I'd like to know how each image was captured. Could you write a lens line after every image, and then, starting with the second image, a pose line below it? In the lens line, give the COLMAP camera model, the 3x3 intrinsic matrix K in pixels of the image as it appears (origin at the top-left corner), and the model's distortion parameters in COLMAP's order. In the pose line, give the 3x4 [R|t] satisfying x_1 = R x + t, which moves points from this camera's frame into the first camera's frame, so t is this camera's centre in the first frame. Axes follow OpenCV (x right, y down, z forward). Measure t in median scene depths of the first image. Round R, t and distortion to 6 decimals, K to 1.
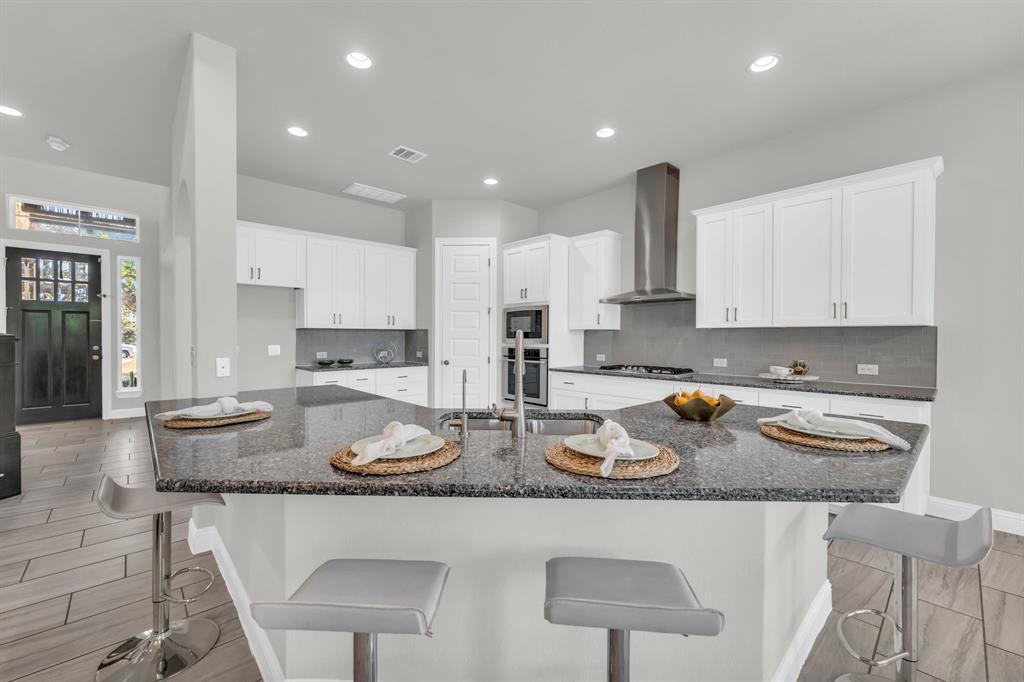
lens RADIAL K [[416.4, 0, 513.1], [0, 416.4, 339.2], [0, 0, 1]] dist [0.001881, 0.000174]
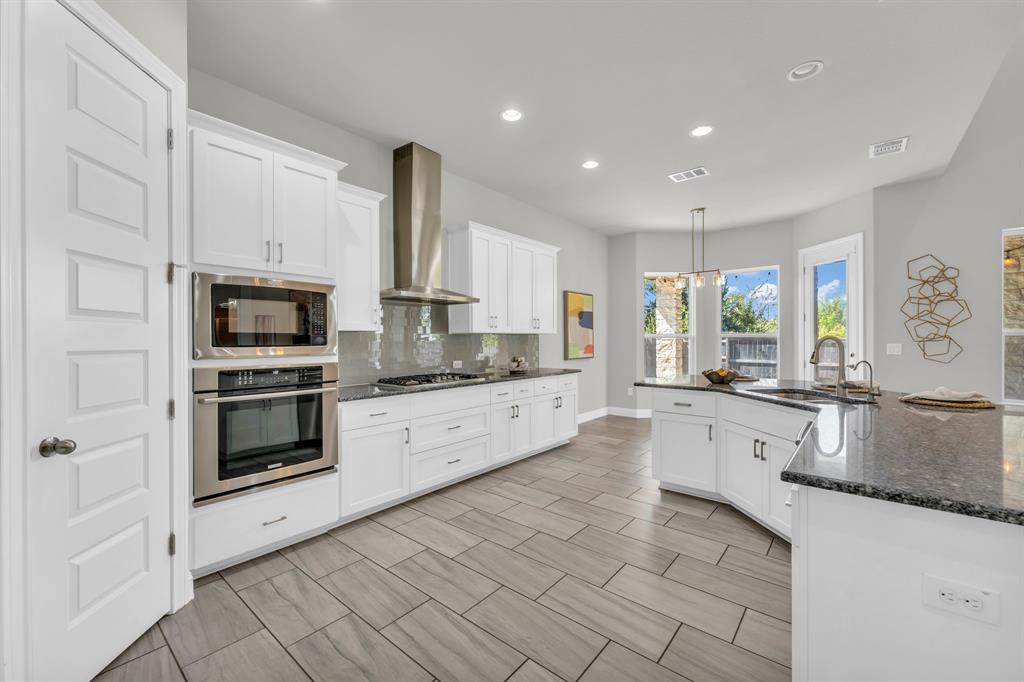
lens RADIAL K [[416.4, 0, 511.1], [0, 416.4, 334.1], [0, 0, 1]] dist [0.001881, 0.000174]
pose [[-0.124892, 0.015010, 0.992057, -0.459033], [0.015067, 0.999799, -0.013231, -0.005523], [-0.992056, 0.013295, -0.125093, 0.764510]]
